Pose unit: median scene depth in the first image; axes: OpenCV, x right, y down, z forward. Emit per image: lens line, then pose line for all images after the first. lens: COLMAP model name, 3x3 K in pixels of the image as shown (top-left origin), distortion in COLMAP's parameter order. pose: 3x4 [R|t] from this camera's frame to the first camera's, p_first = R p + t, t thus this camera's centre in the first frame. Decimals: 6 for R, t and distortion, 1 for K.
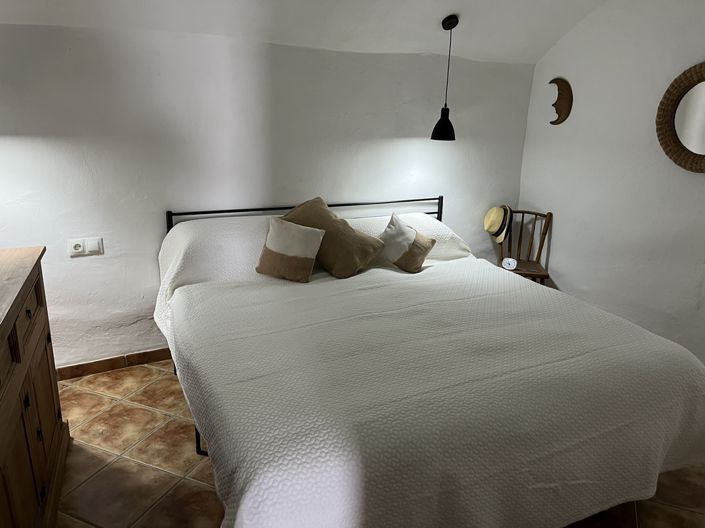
lens RADIAL K [[540.6, 0, 350.2], [0, 540.6, 264.3], [0, 0, 1]] dist [0.063372, -0.064466]
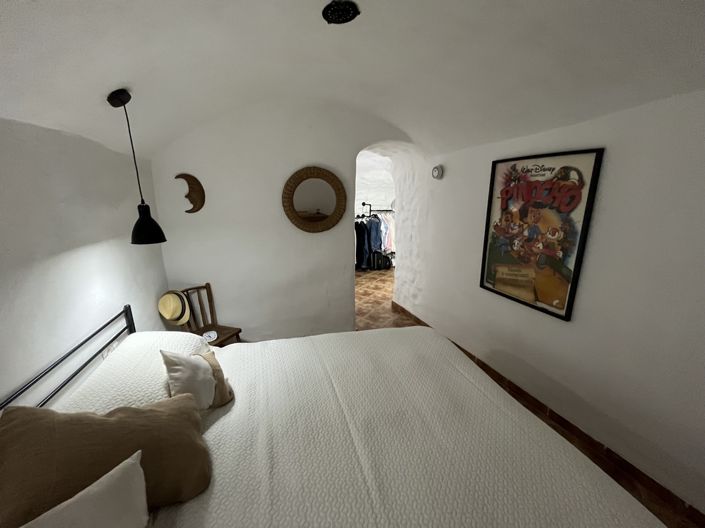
lens RADIAL K [[288.8, 0, 352.2], [0, 288.8, 264.4], [0, 0, 1]] dist [0.001123, 0.000237]
pose [[0.225570, -0.264394, 0.937664, -0.184227], [0.300984, 0.934298, 0.191038, -0.190112], [-0.926567, 0.239130, 0.290328, 0.598736]]
